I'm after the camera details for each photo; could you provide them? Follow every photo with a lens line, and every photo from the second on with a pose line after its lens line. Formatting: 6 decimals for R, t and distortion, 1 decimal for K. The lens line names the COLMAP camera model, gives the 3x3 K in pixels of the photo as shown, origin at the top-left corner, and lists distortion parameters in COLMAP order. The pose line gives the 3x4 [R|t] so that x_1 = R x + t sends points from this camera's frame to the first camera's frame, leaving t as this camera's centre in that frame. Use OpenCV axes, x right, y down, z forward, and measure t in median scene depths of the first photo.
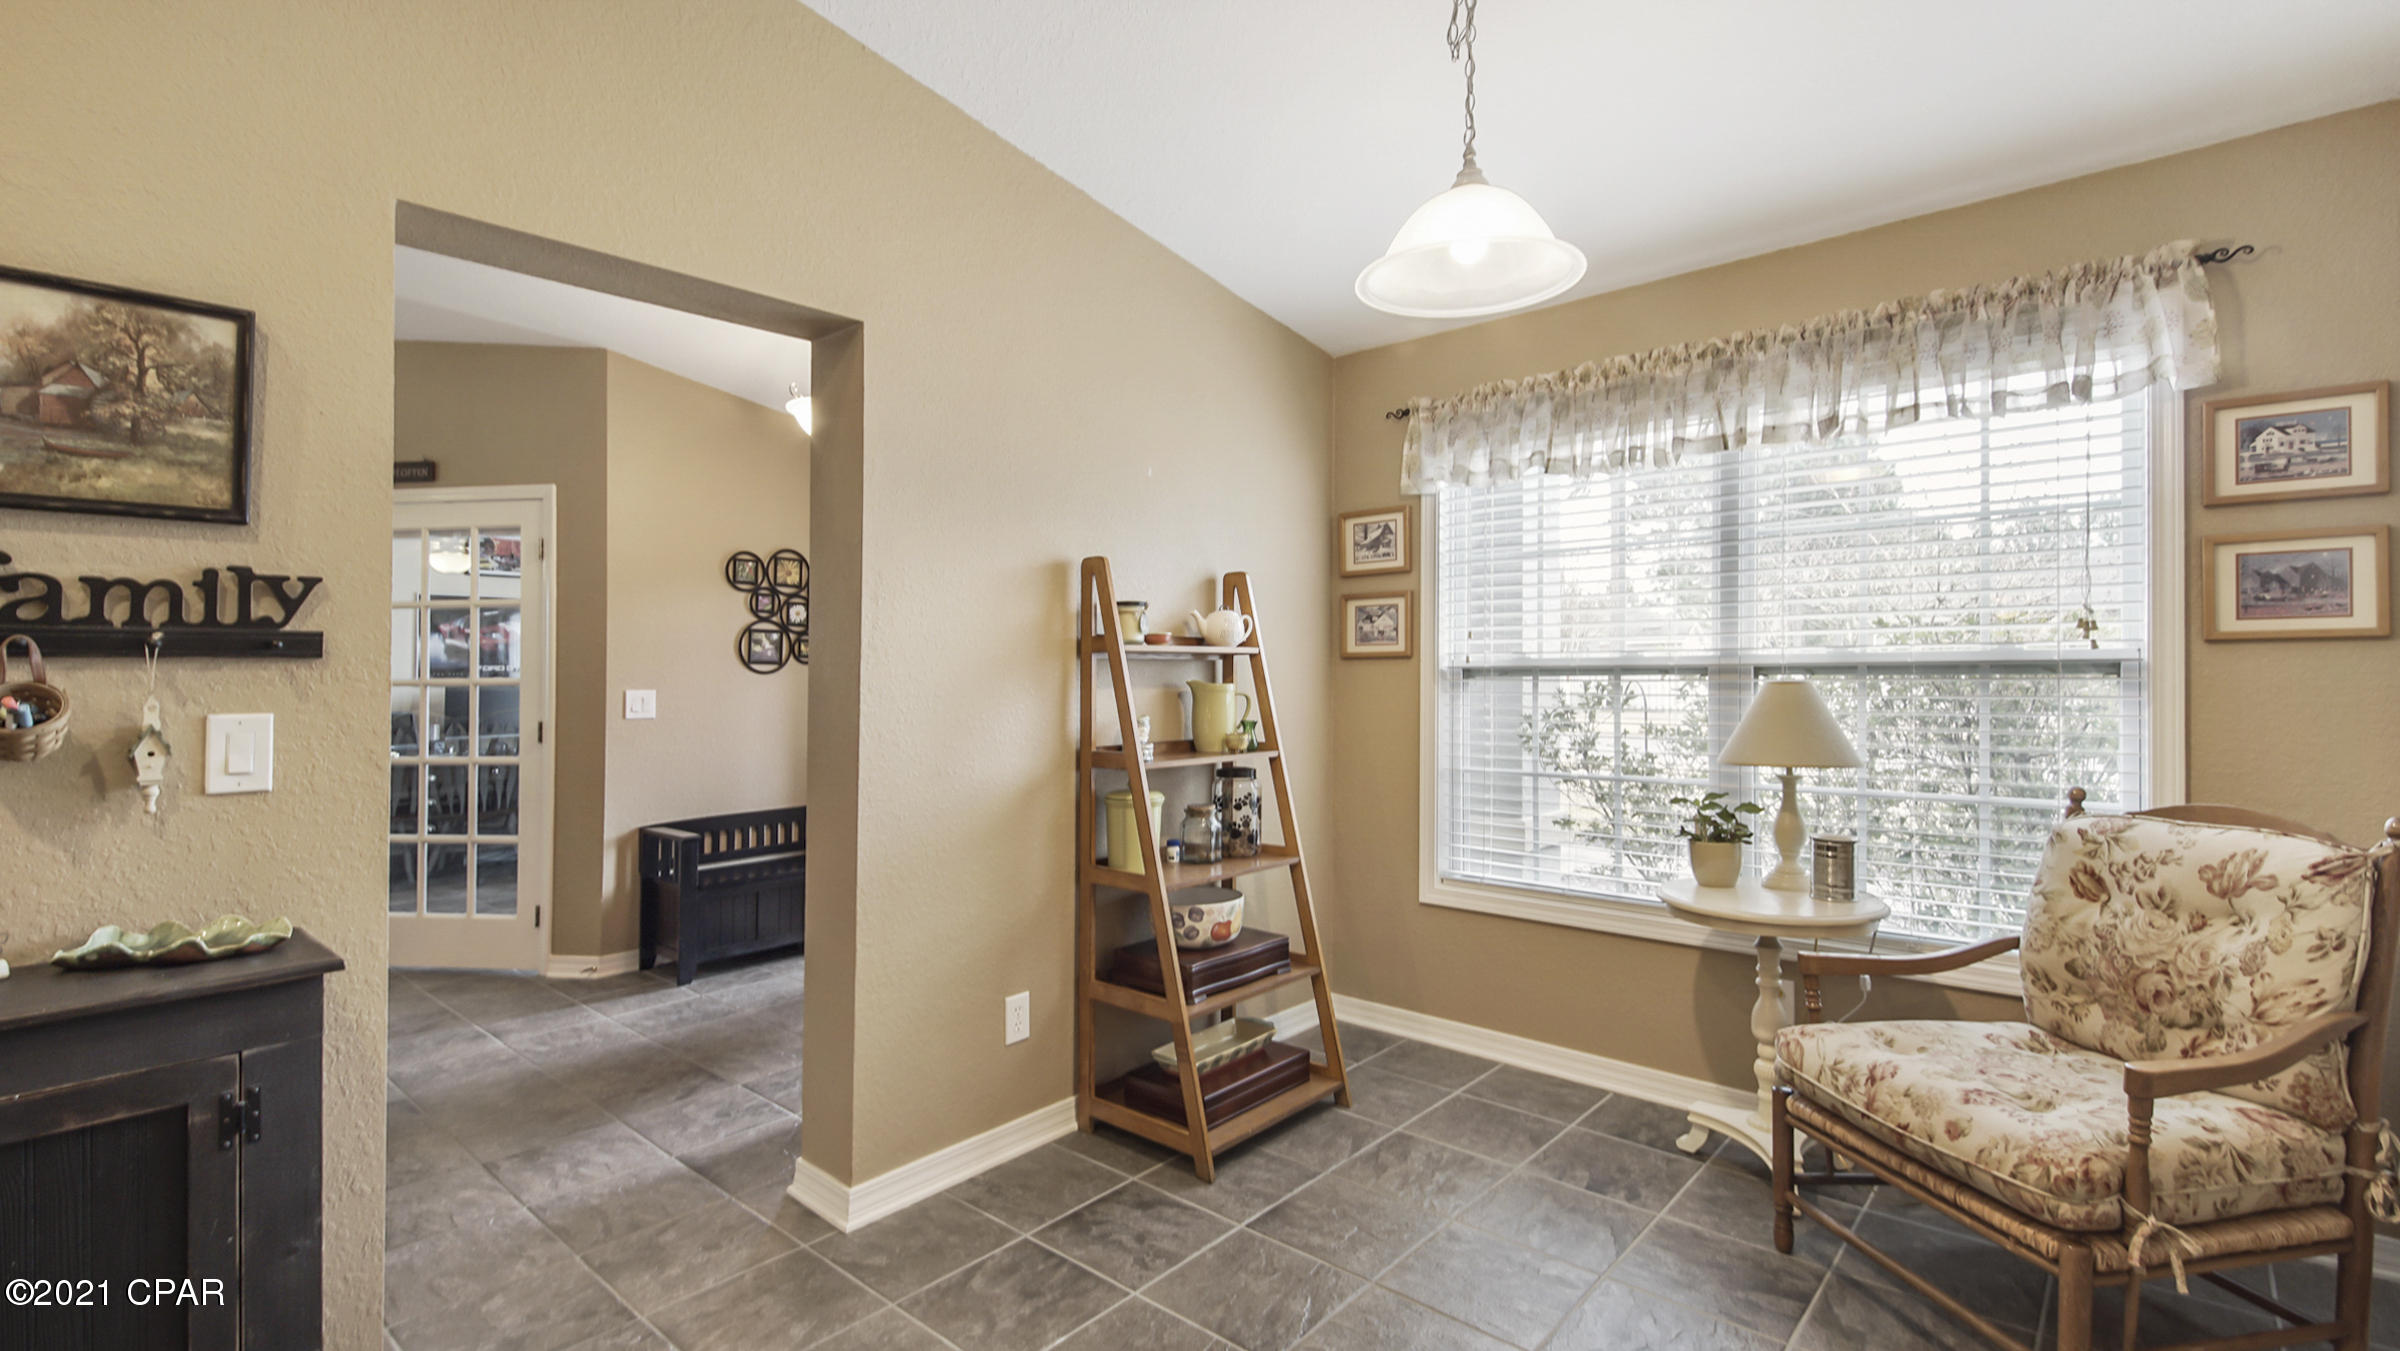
lens RADIAL K [[1083.0, 0, 1193.3], [0, 1083.0, 673.4], [0, 0, 1]] dist [0.020236, -0.007910]
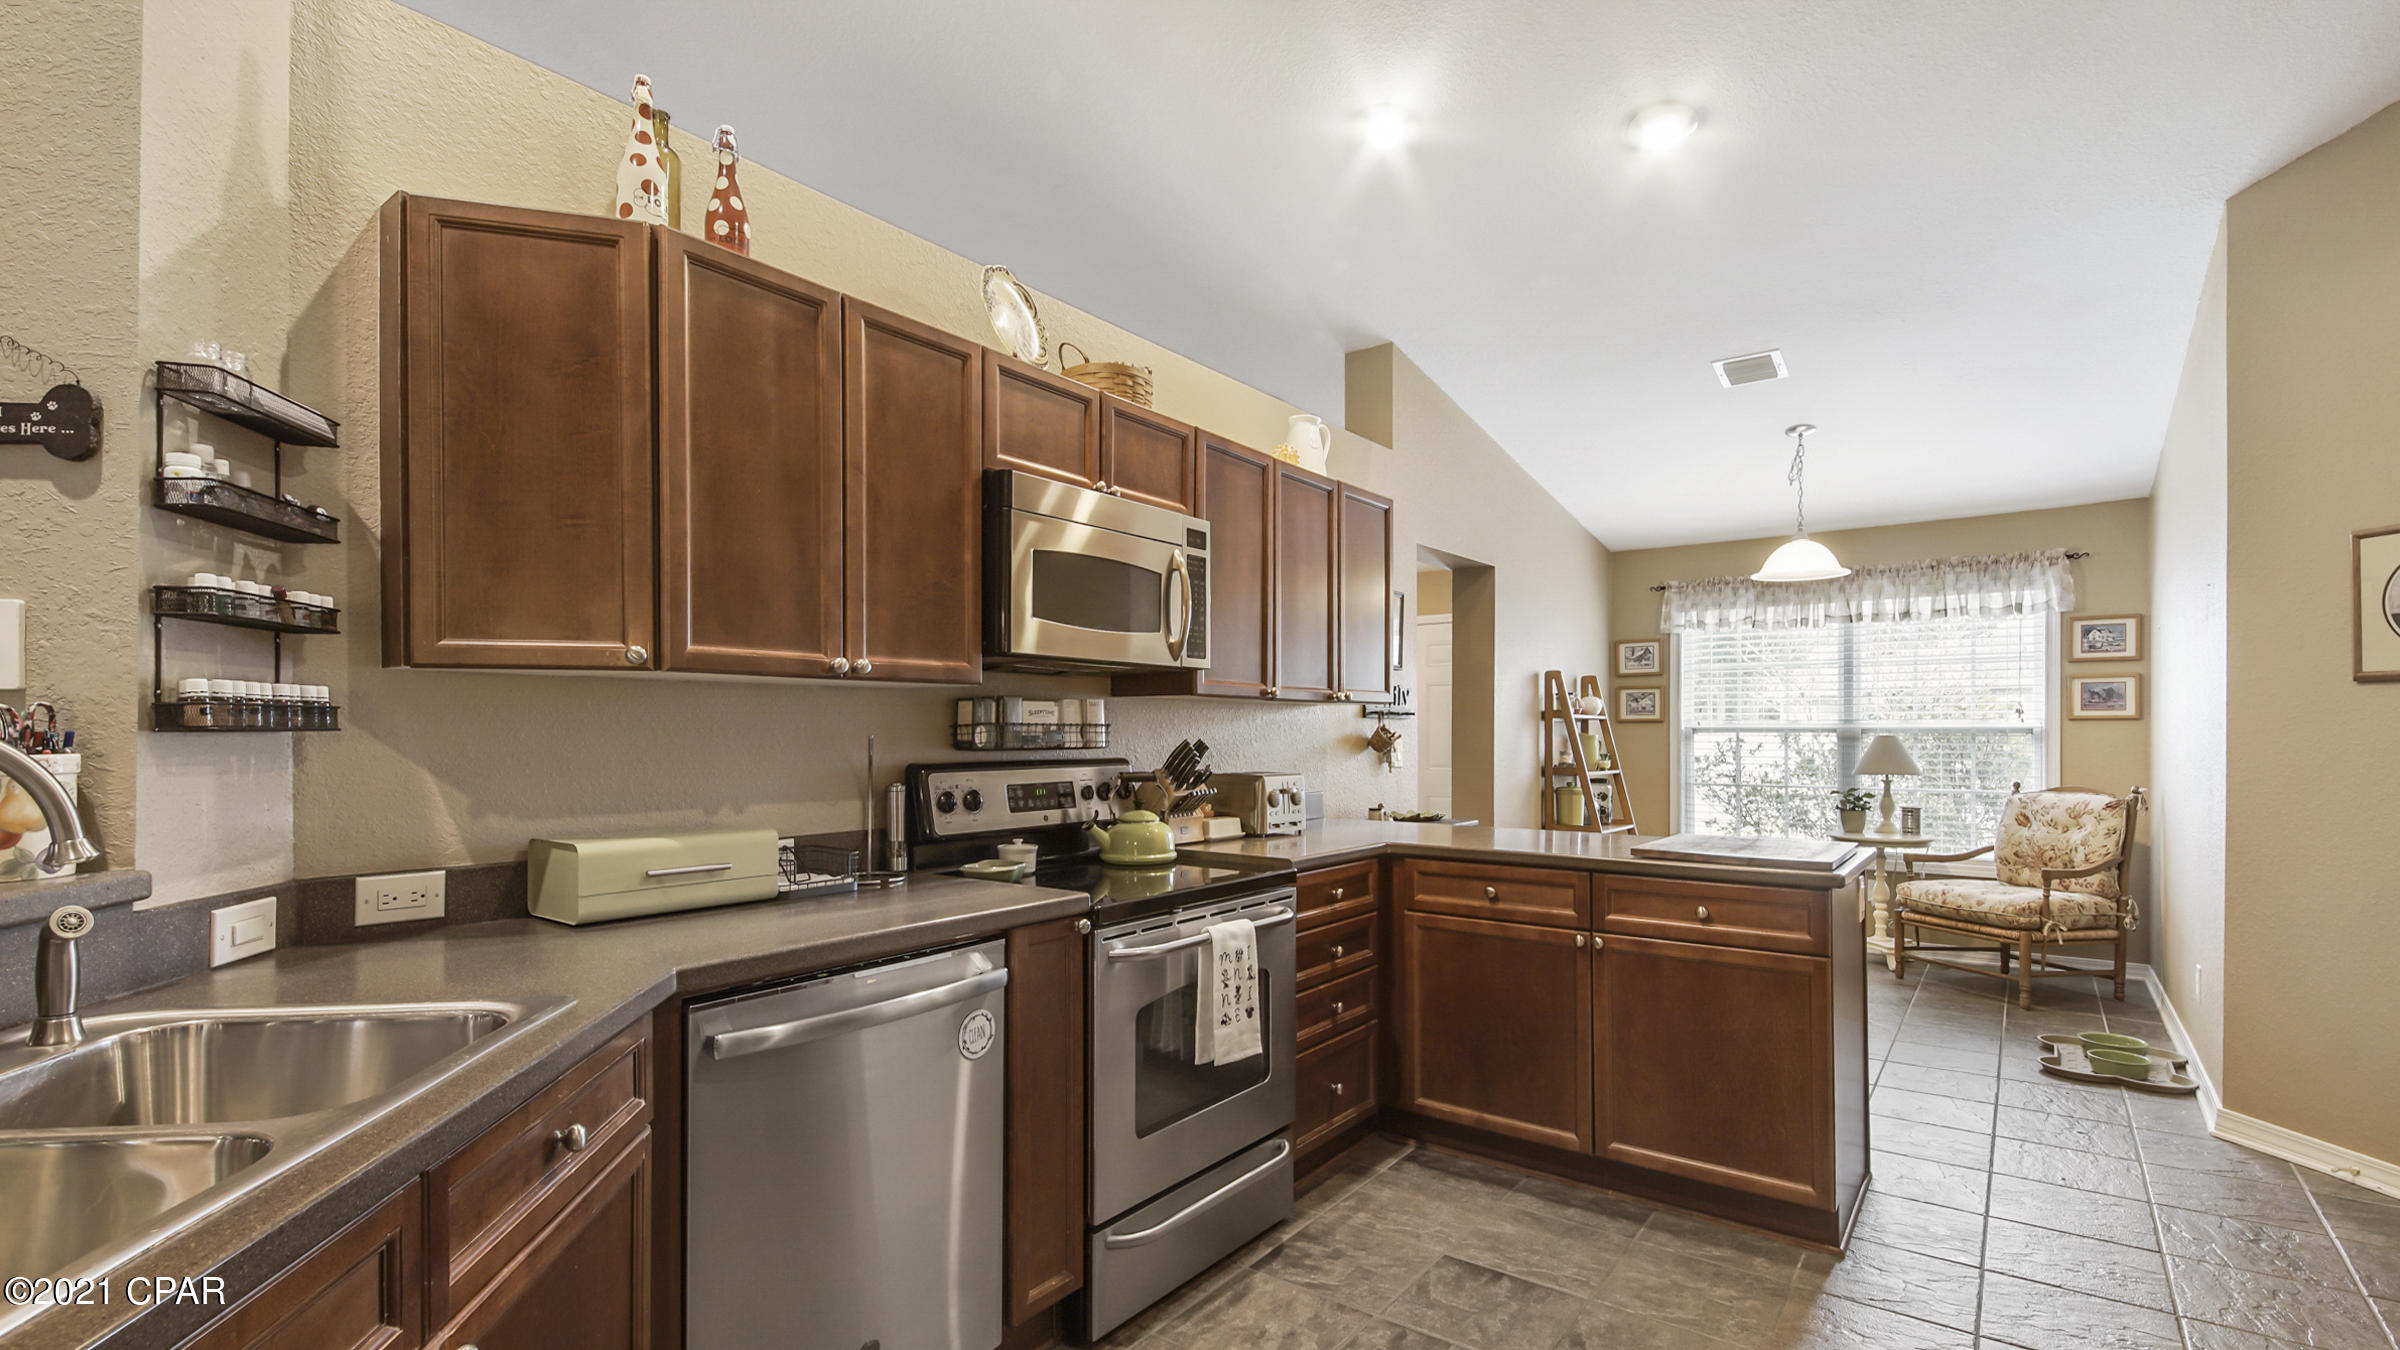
lens RADIAL K [[1083.0, 0, 1225.3], [0, 1083.0, 727.5], [0, 0, 1]] dist [0.020236, -0.007910]
pose [[0.995795, 0.012951, 0.090687, -0.998199], [-0.012195, 0.999886, -0.008888, 0.028007], [-0.090791, 0.007744, 0.995840, -1.071821]]
